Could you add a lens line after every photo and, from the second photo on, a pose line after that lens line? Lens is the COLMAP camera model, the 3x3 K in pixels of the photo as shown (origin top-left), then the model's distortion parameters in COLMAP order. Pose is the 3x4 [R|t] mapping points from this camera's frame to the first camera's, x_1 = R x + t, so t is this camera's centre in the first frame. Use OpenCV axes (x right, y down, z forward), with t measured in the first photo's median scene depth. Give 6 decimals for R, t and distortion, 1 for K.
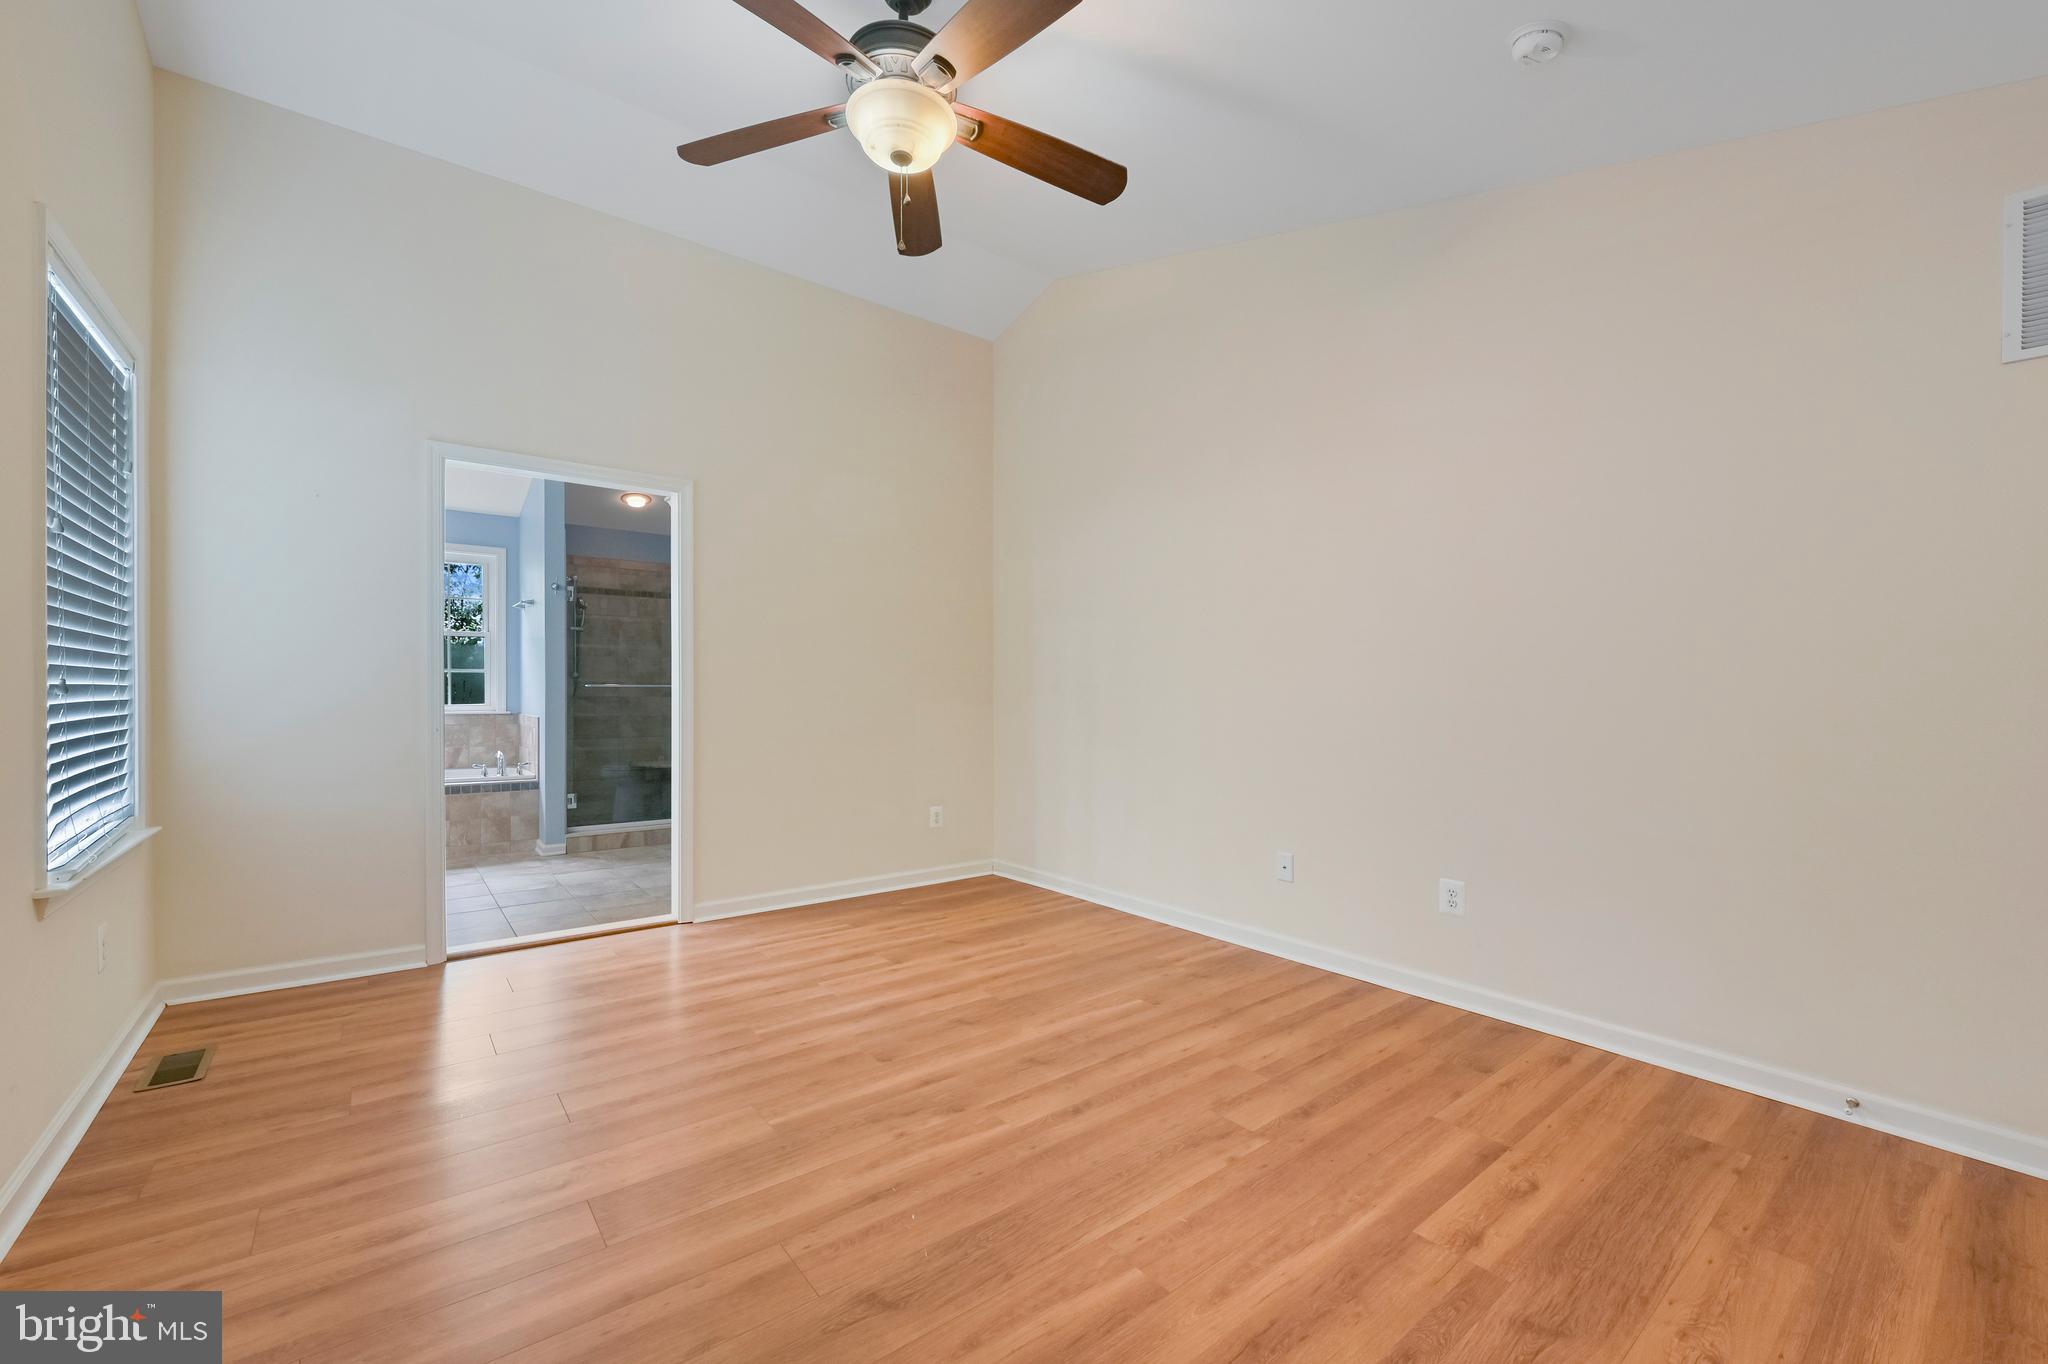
lens RADIAL K [[831.0, 0, 1025.6], [0, 831.0, 688.9], [0, 0, 1]] dist [0.000708, -0.000416]
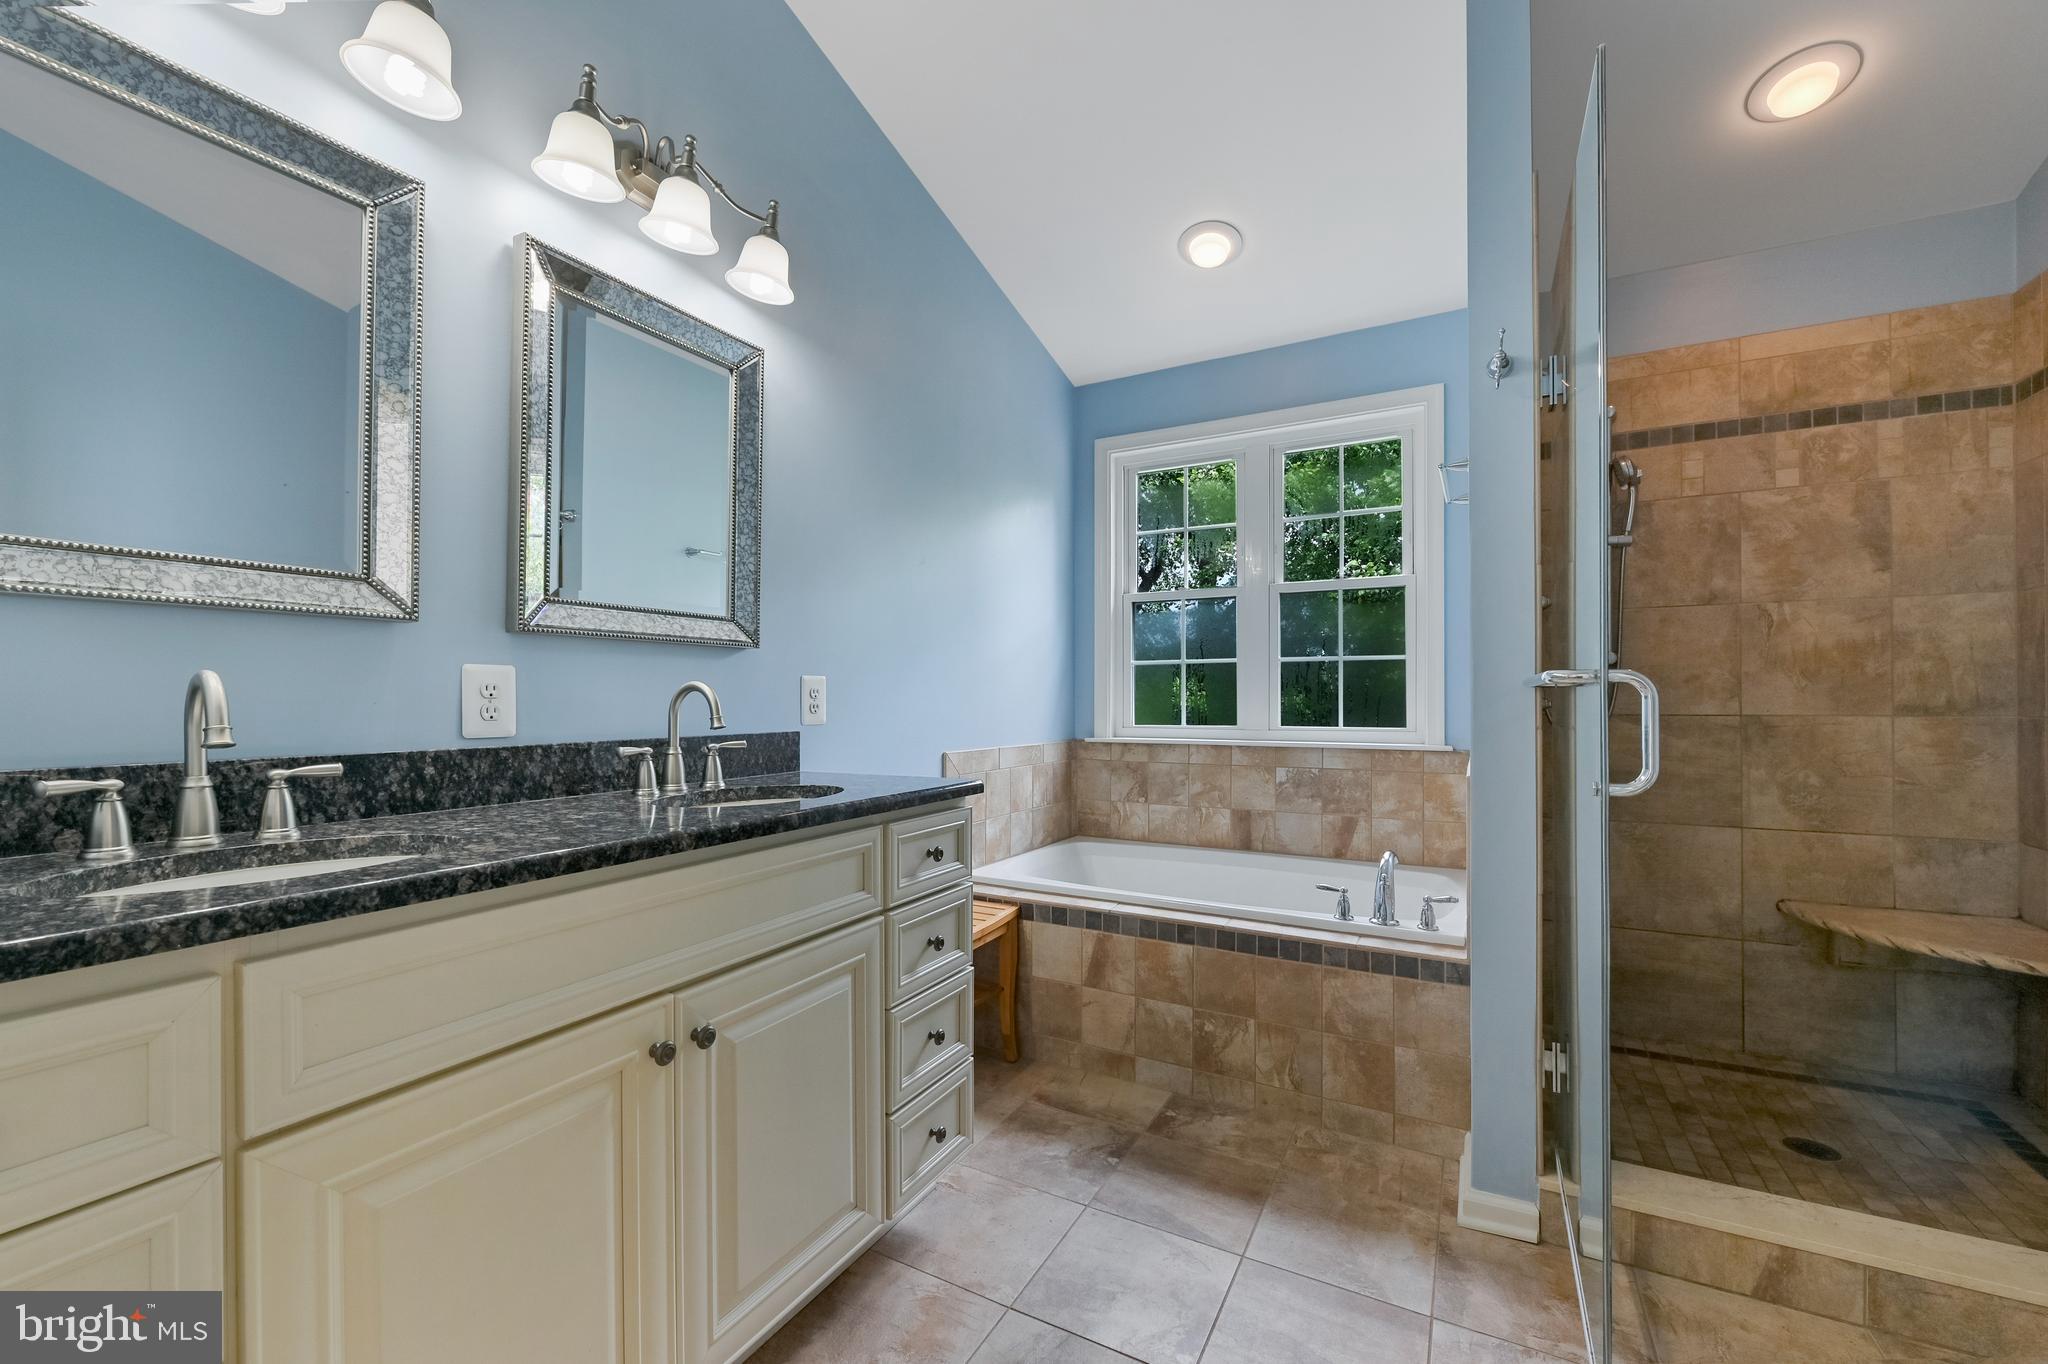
lens RADIAL K [[831.0, 0, 1040.1], [0, 831.0, 690.8], [0, 0, 1]] dist [0.000708, -0.000416]
pose [[0.404980, -0.007846, -0.914292, -0.308239], [0.000298, 0.999964, -0.008449, 0.001045], [0.914326, 0.003149, 0.404968, 0.628192]]
